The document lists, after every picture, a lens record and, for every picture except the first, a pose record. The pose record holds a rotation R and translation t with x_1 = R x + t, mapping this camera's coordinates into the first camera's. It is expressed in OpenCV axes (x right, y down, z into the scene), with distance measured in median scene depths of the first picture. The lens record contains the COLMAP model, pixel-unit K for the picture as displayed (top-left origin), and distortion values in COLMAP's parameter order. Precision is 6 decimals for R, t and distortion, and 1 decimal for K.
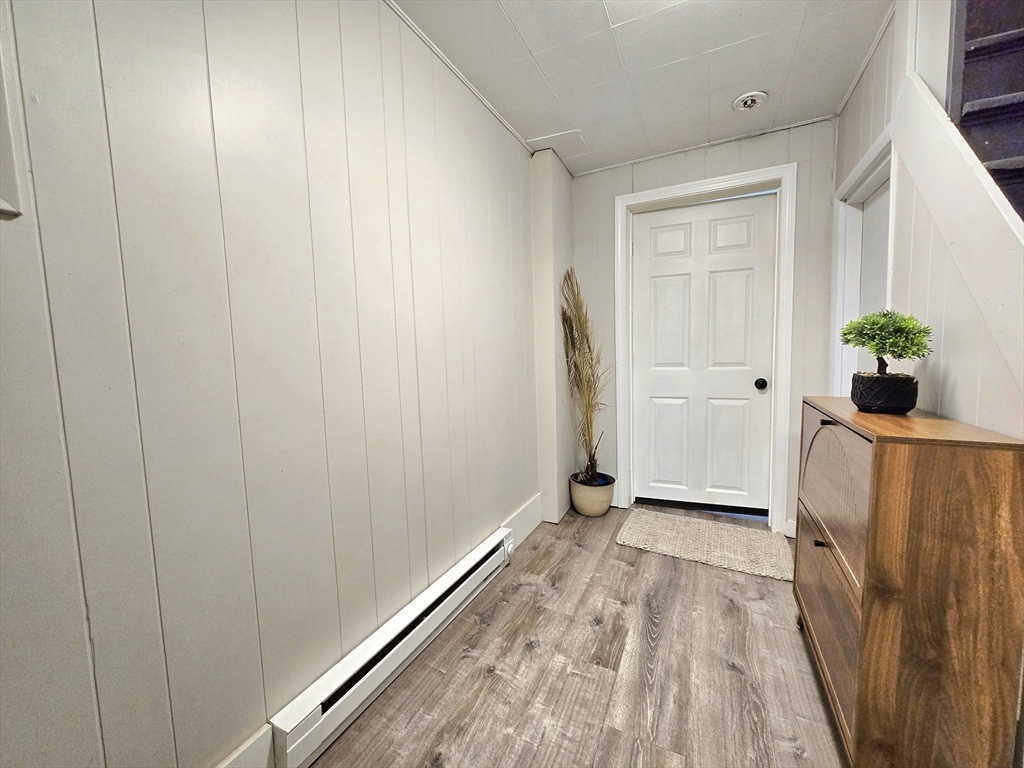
lens RADIAL K [[425.2, 0, 512.7], [0, 425.2, 386.8], [0, 0, 1]] dist [-0.001288, 0.000634]
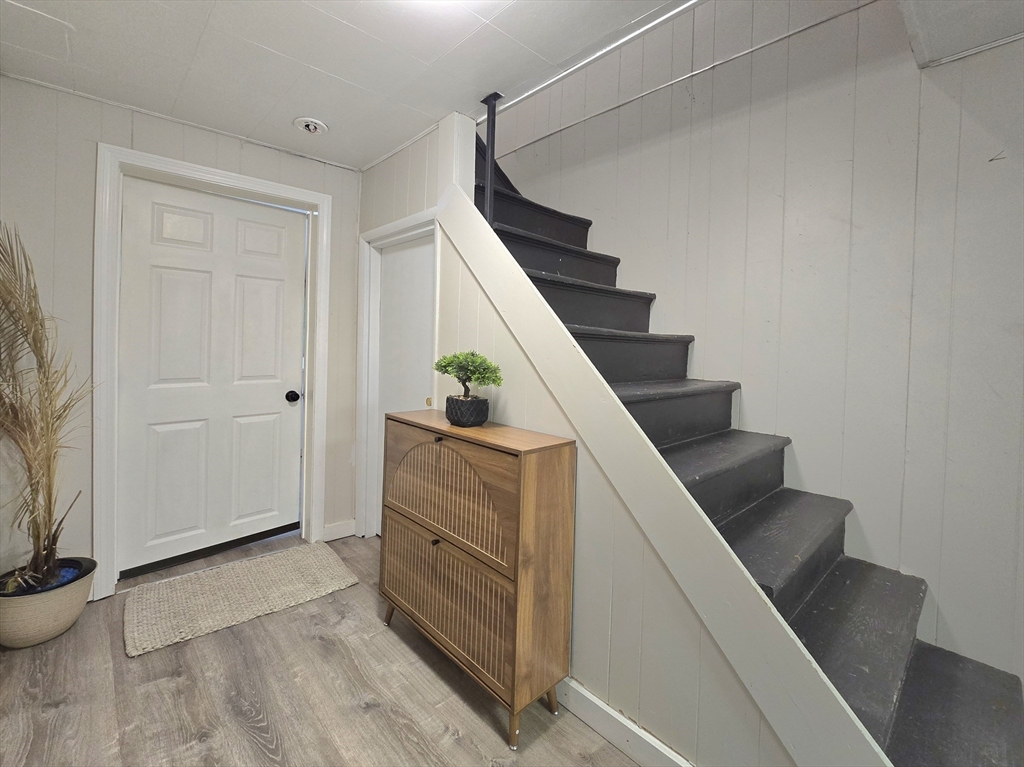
lens RADIAL K [[425.2, 0, 491.4], [0, 425.2, 342.9], [0, 0, 1]] dist [-0.001288, 0.000634]
pose [[0.370280, 0.020500, 0.928694, -0.203568], [0.052581, 0.997691, -0.042987, -0.076926], [-0.927431, 0.064749, 0.368347, 0.229908]]
